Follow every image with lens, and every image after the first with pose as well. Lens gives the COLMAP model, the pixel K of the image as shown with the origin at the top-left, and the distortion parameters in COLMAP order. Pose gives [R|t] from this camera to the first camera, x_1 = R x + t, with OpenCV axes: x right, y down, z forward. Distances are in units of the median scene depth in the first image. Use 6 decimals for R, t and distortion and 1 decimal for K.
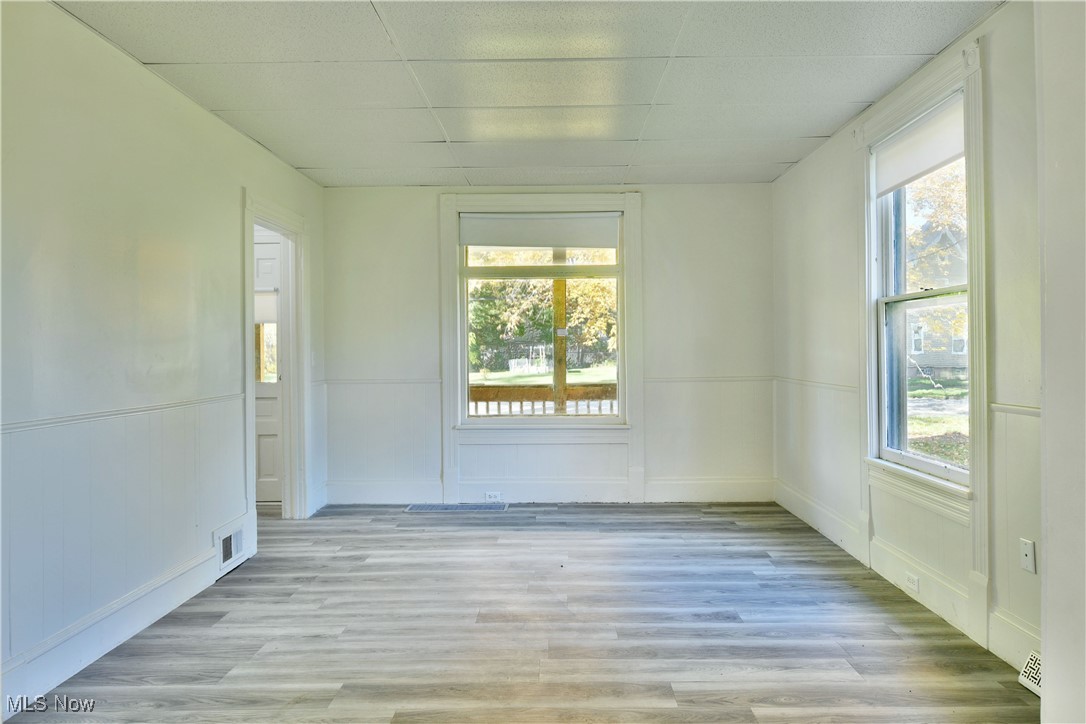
lens RADIAL K [[664.8, 0, 538.9], [0, 664.8, 343.0], [0, 0, 1]] dist [-0.012515, -0.003217]
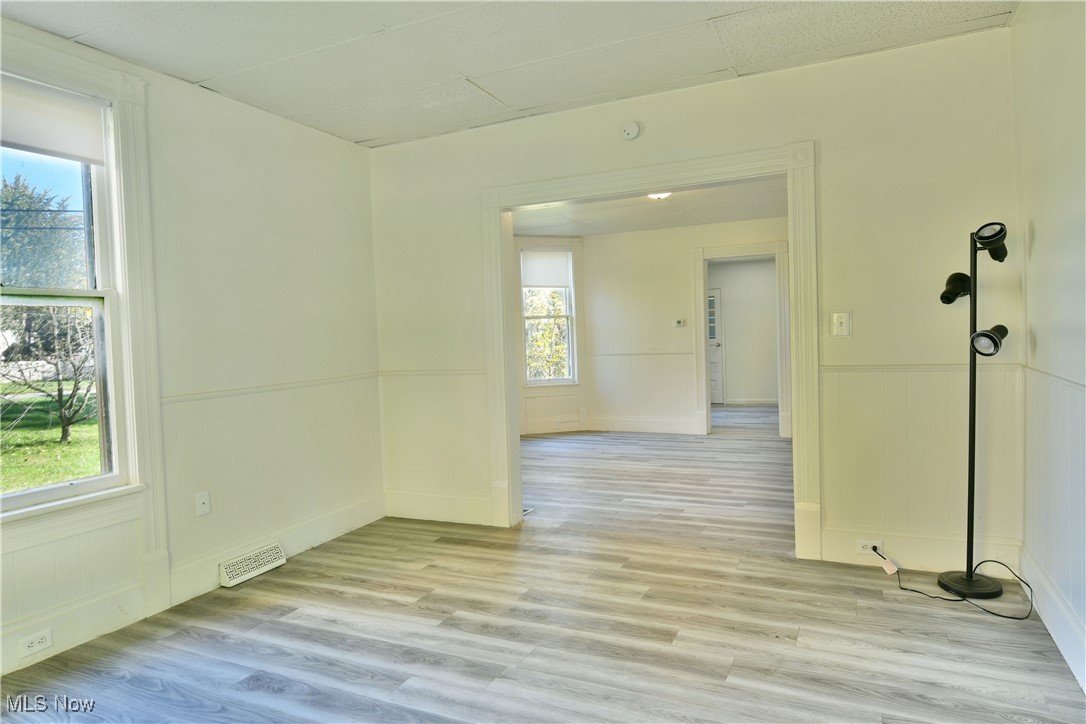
lens RADIAL K [[664.8, 0, 538.9], [0, 664.8, 343.0], [0, 0, 1]] dist [-0.012515, -0.003217]
pose [[-0.910324, 0.040495, 0.411911, -0.436940], [0.041682, 0.999112, -0.006107, 0.029060], [-0.411793, 0.011609, -0.911204, 1.858432]]
